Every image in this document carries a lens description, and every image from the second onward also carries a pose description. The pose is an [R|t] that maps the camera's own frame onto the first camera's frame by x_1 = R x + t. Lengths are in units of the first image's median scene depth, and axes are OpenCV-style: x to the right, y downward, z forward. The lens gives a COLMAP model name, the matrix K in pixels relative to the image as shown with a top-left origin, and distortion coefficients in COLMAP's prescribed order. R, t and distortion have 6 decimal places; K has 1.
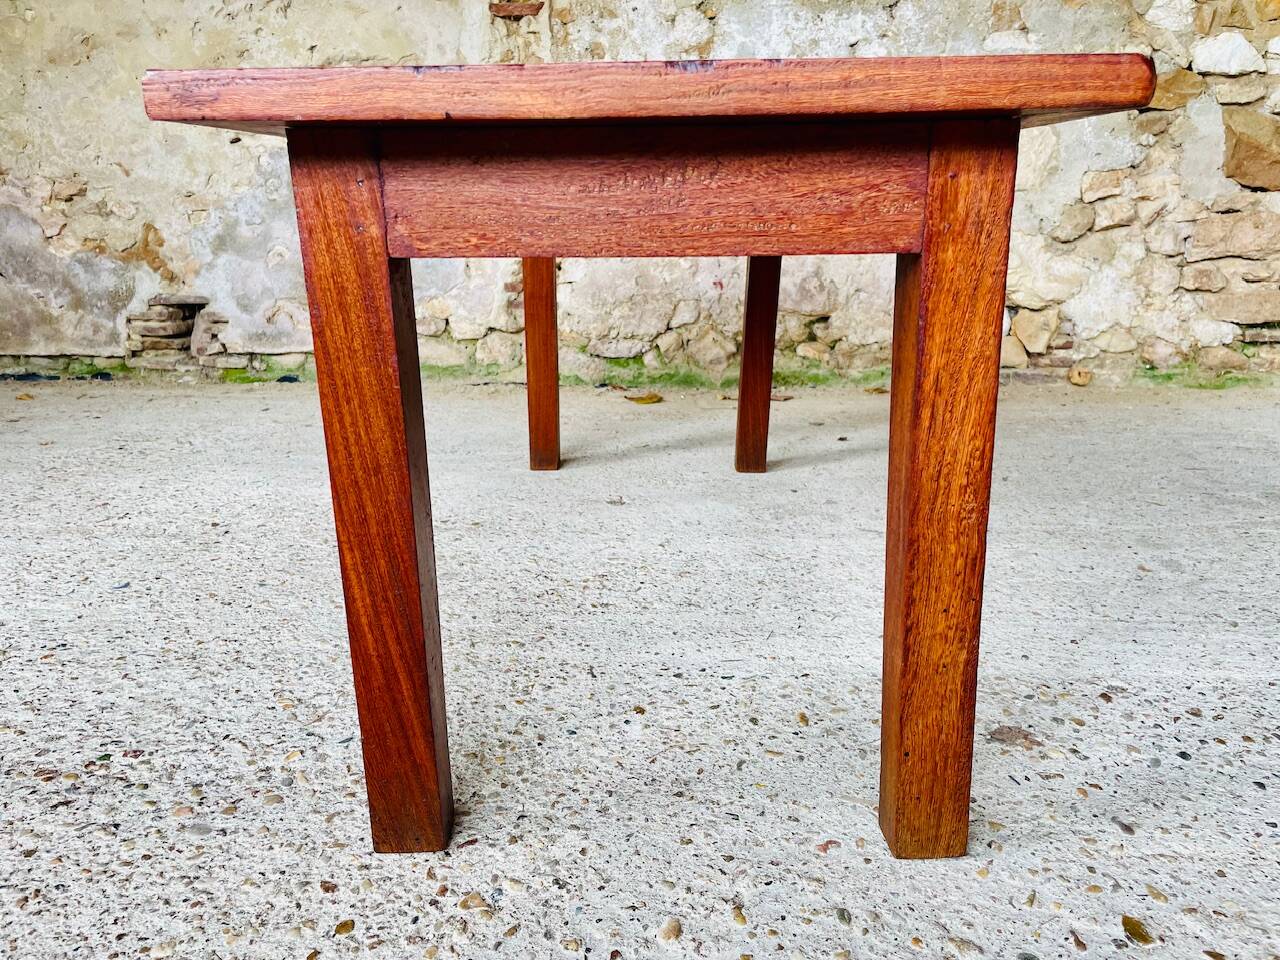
lens RADIAL K [[995.5, 0, 655.5], [0, 995.5, 468.1], [0, 0, 1]] dist [0.074347, -0.109011]
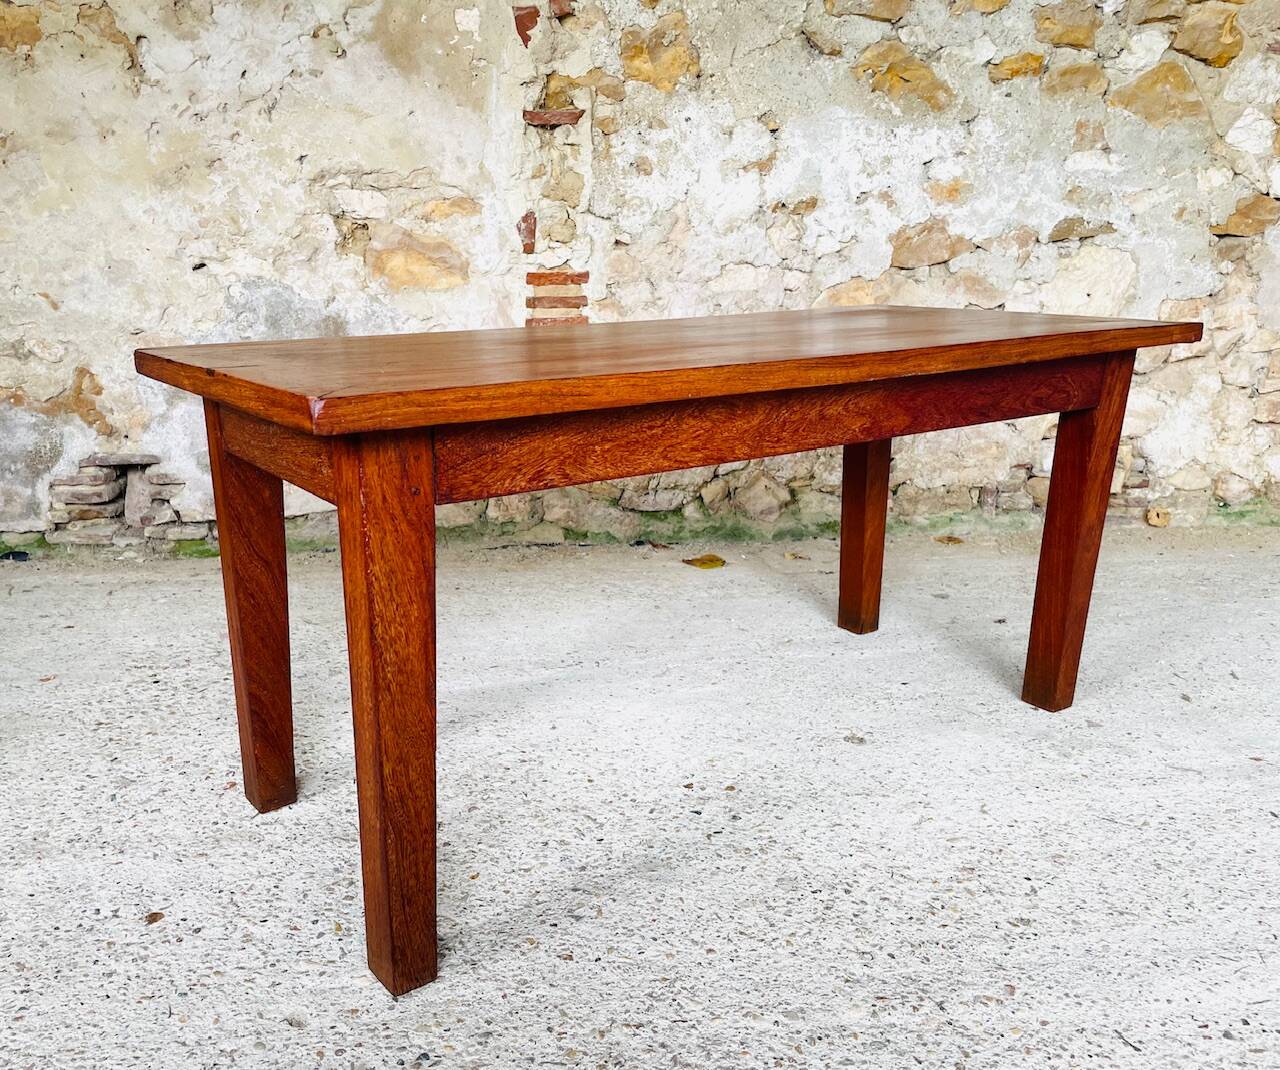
lens RADIAL K [[1108.3, 0, 572.6], [0, 1108.3, 521.2], [0, 0, 1]] dist [0.080069, -0.121121]
pose [[0.987890, -0.036994, 0.150679, -0.278224], [0.039758, 0.999091, -0.015375, -0.098659], [-0.149973, 0.021179, 0.988463, 0.066558]]
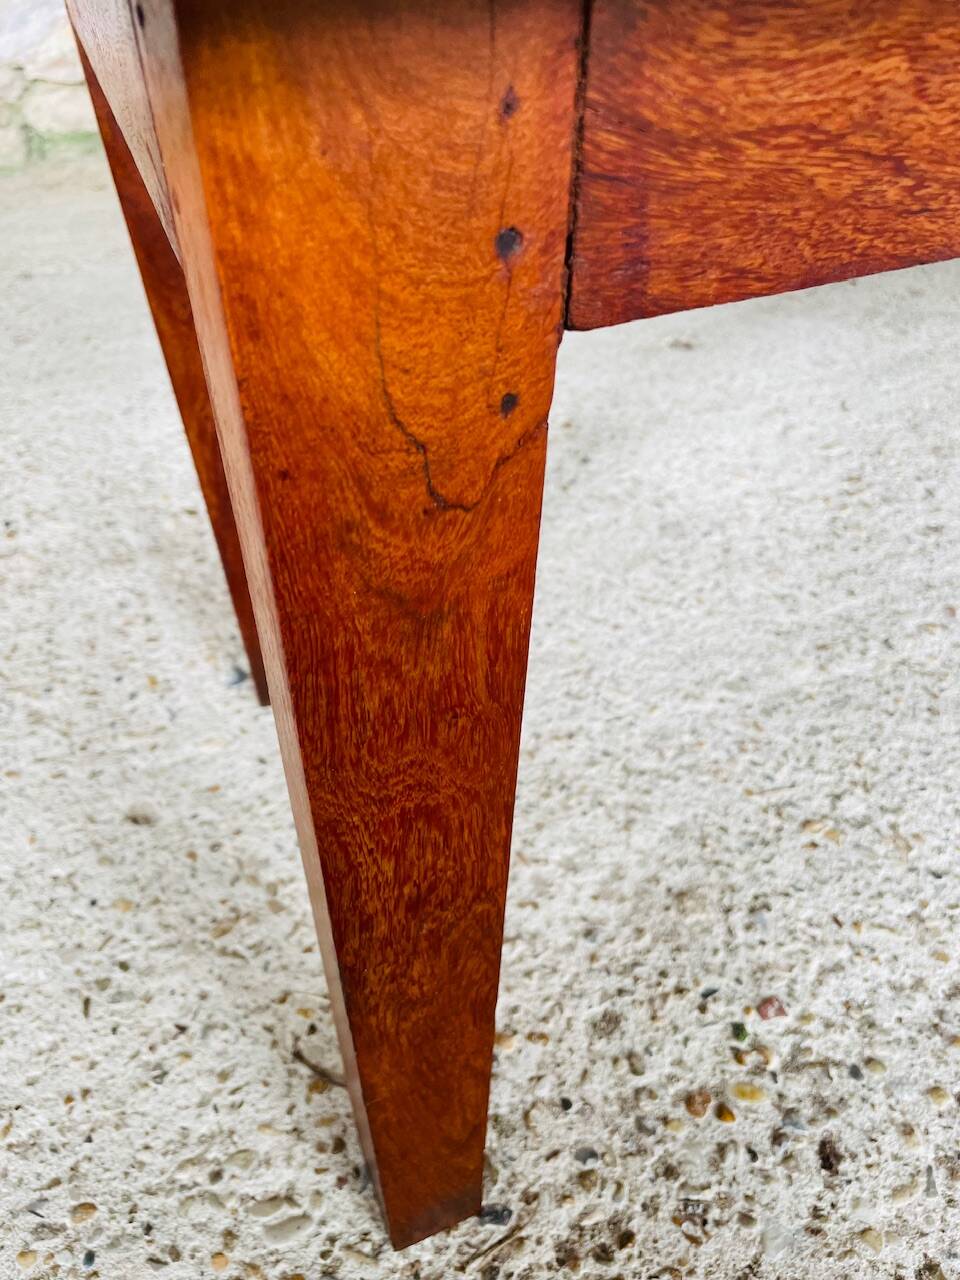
lens RADIAL K [[995.5, 0, 478.6], [0, 995.5, 644.8], [0, 0, 1]] dist [0.074347, -0.109011]
pose [[0.915161, -0.278447, 0.291459, -0.305704], [0.123219, 0.881699, 0.455439, -0.085642], [-0.383795, -0.380887, 0.841206, 0.238614]]
